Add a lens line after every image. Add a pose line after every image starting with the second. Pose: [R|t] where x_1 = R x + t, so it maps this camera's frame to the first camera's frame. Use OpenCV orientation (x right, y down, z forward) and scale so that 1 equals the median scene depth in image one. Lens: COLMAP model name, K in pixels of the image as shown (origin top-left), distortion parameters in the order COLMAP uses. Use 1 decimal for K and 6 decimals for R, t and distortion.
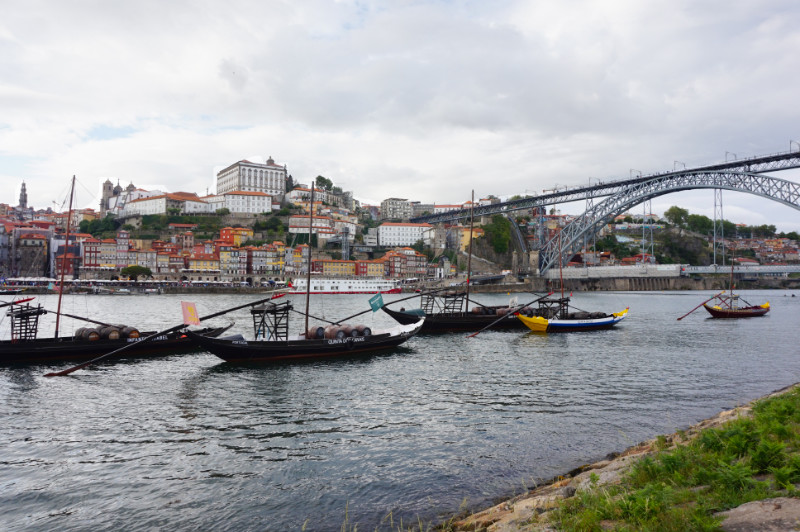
lens RADIAL K [[543.8, 0, 400.0], [0, 543.8, 266.0], [0, 0, 1]] dist [-0.042666, 0.035682]
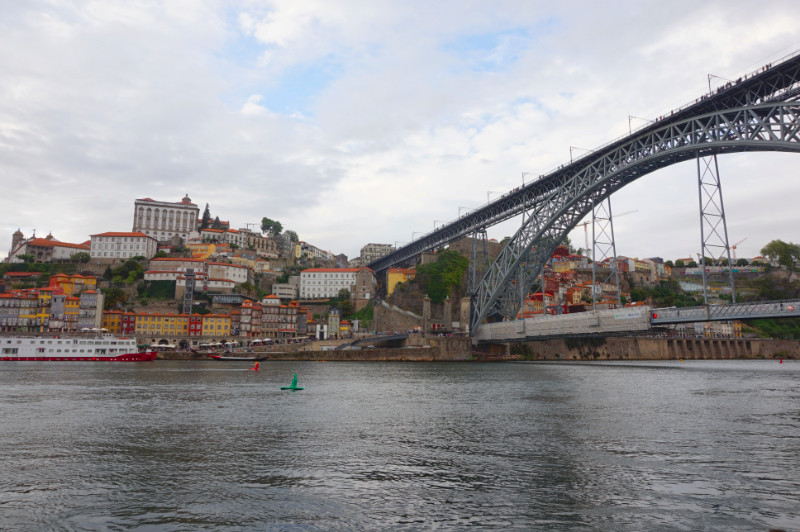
lens RADIAL K [[543.8, 0, 400.0], [0, 543.8, 266.0], [0, 0, 1]] dist [-0.042666, 0.035682]
pose [[0.973290, -0.035833, -0.226766, 0.288849], [0.006707, 0.991761, -0.127929, 0.016425], [0.229482, 0.122991, 0.965511, 0.318152]]
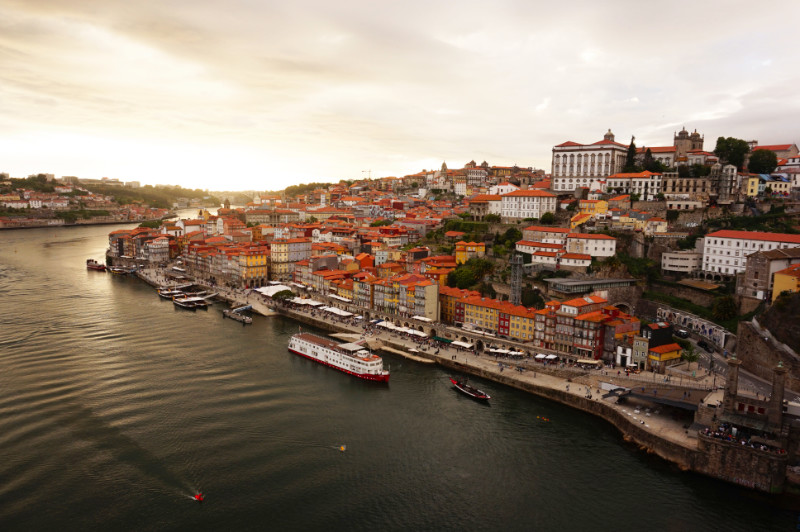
lens RADIAL K [[543.8, 0, 400.0], [0, 543.8, 266.0], [0, 0, 1]] dist [-0.042666, 0.035682]
pose [[0.254262, 0.120923, -0.959546, 0.453441], [0.015829, 0.991499, 0.129145, -0.129045], [0.967006, -0.048025, 0.250187, 0.587777]]
